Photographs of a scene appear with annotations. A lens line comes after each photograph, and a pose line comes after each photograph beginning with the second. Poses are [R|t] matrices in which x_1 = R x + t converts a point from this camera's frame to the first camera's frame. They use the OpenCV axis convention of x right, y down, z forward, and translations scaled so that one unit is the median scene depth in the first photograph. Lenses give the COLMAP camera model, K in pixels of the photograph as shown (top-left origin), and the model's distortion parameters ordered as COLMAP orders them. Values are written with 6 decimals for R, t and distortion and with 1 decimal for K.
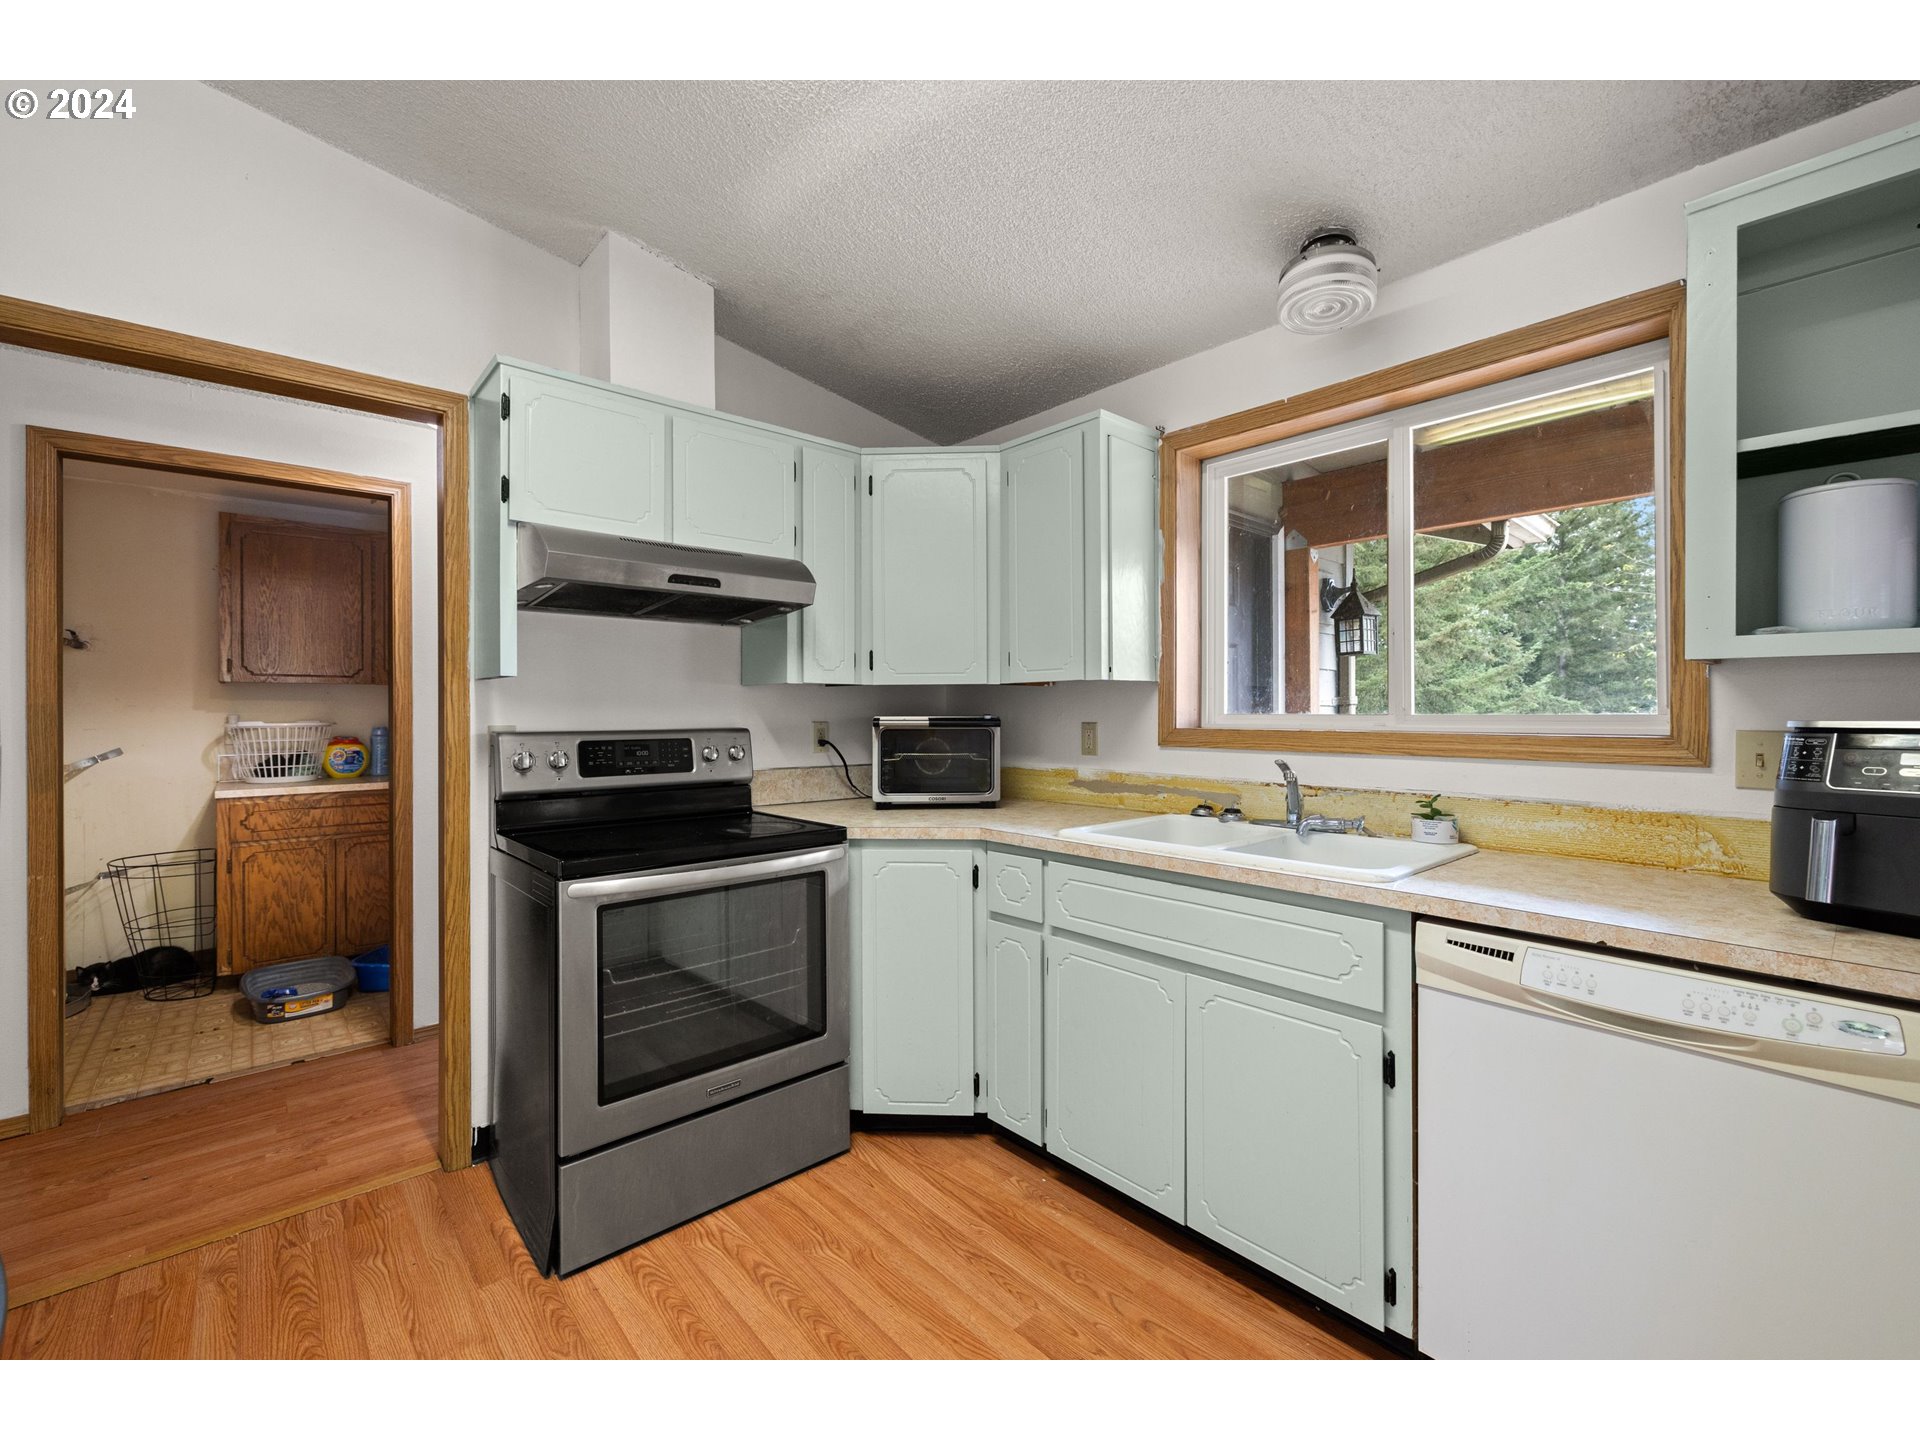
lens RADIAL K [[804.7, 0, 971.8], [0, 804.7, 717.9], [0, 0, 1]] dist [-0.001366, 0.000455]
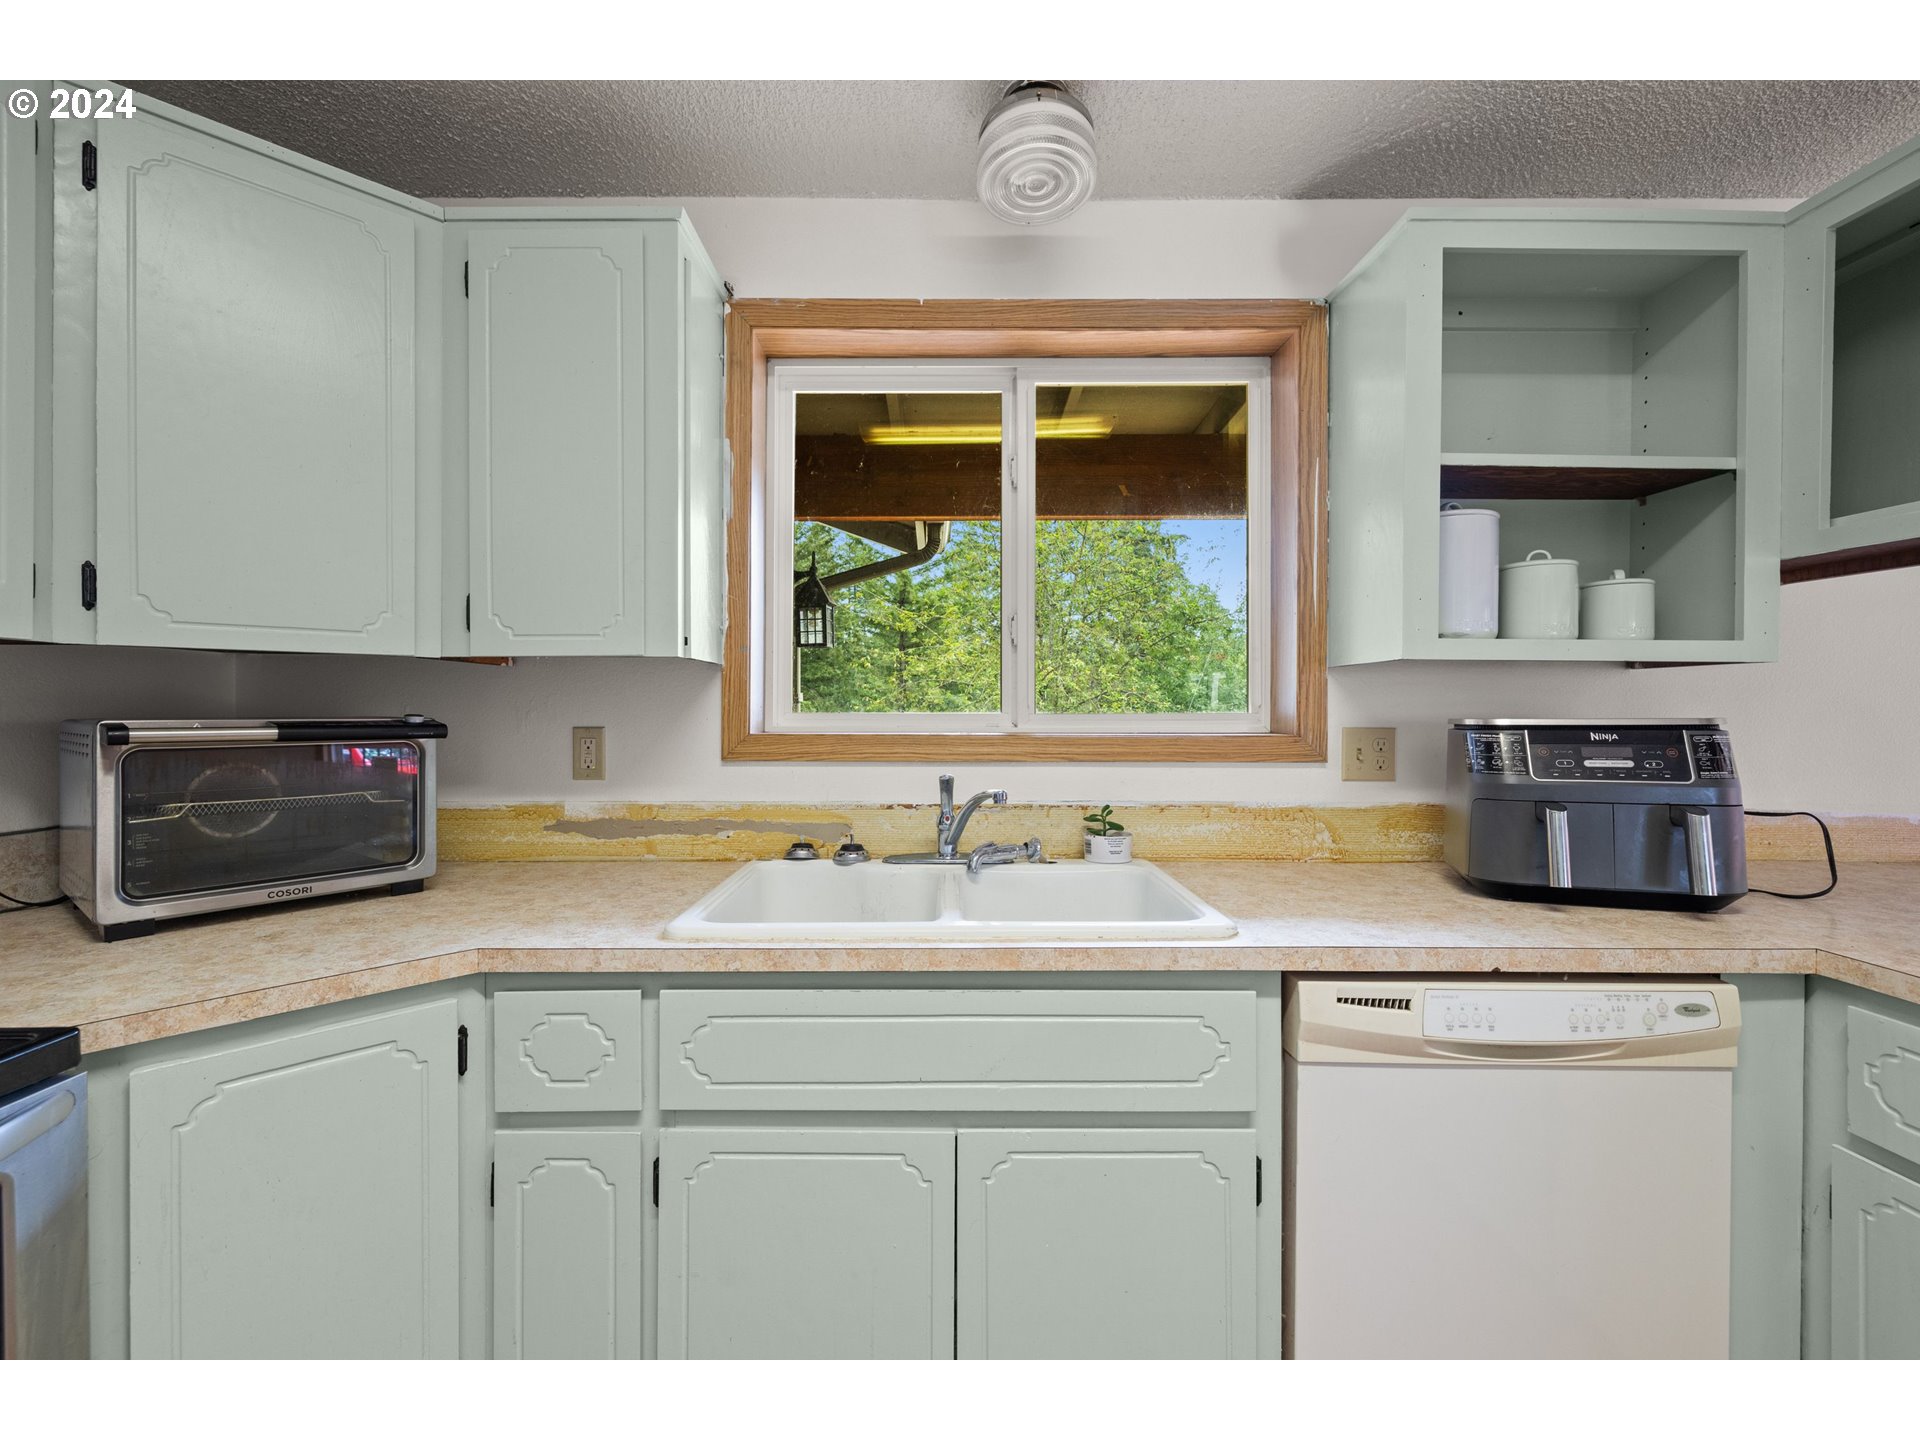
lens RADIAL K [[811.8, 0, 945.9], [0, 811.8, 713.7], [0, 0, 1]] dist [0.000024, -0.000336]
pose [[0.675901, -0.002466, 0.736989, -0.143862], [0.004863, 0.999988, -0.001113, -0.002952], [-0.736977, 0.004336, 0.675904, 0.415701]]
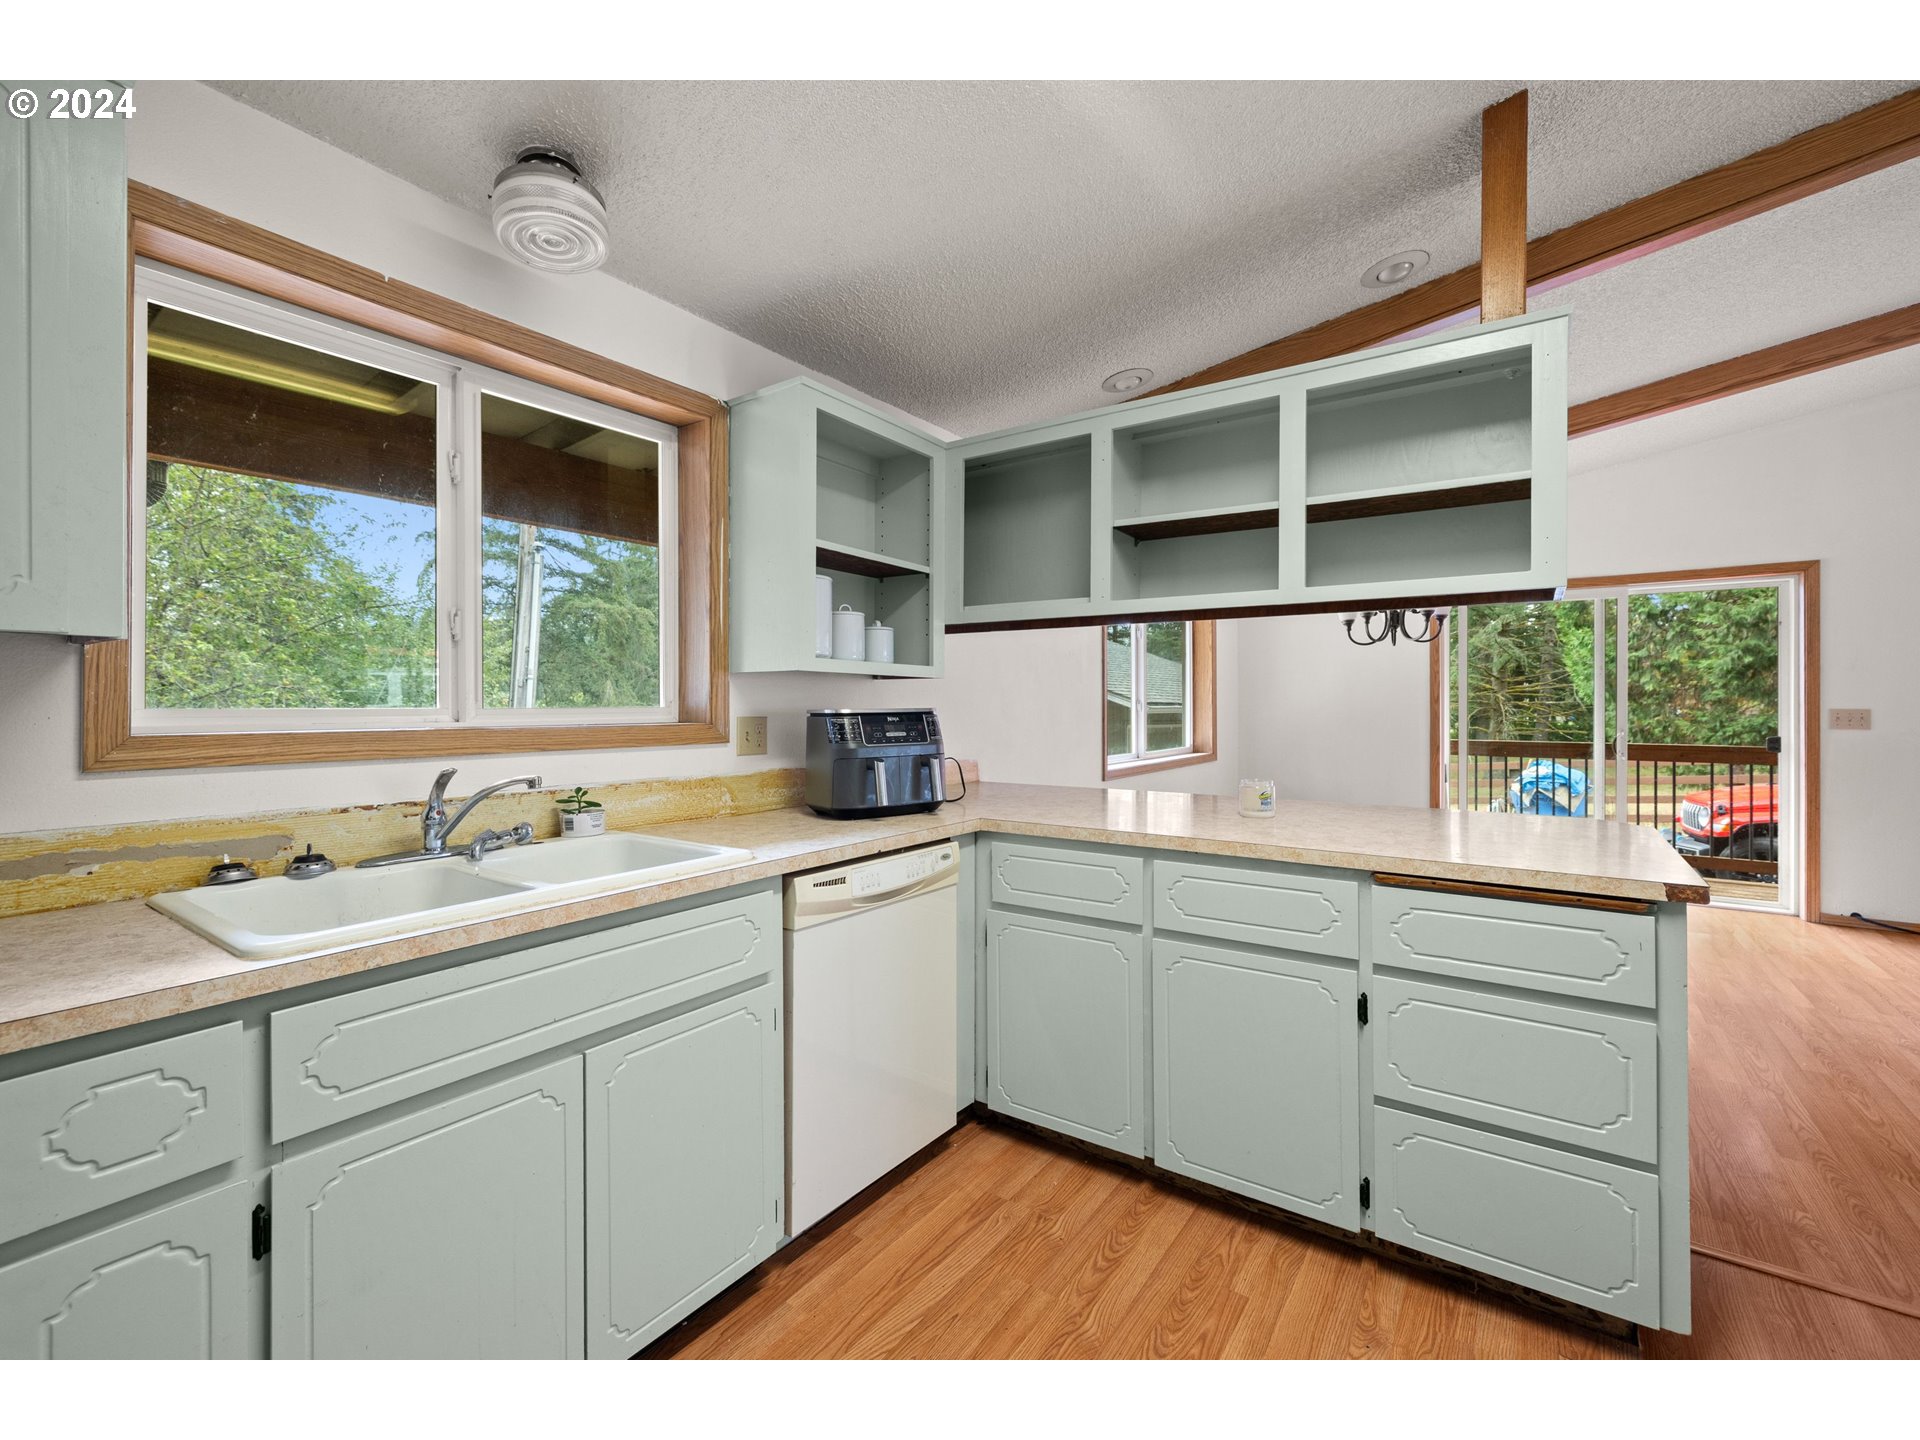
lens RADIAL K [[803.9, 0, 952.5], [0, 803.9, 711.3], [0, 0, 1]] dist [-0.000759, 0.000031]
pose [[-0.204379, -0.005815, 0.978875, -0.383382], [0.011300, 0.999902, 0.008299, -0.002070], [-0.978827, 0.012758, -0.204293, 0.582356]]
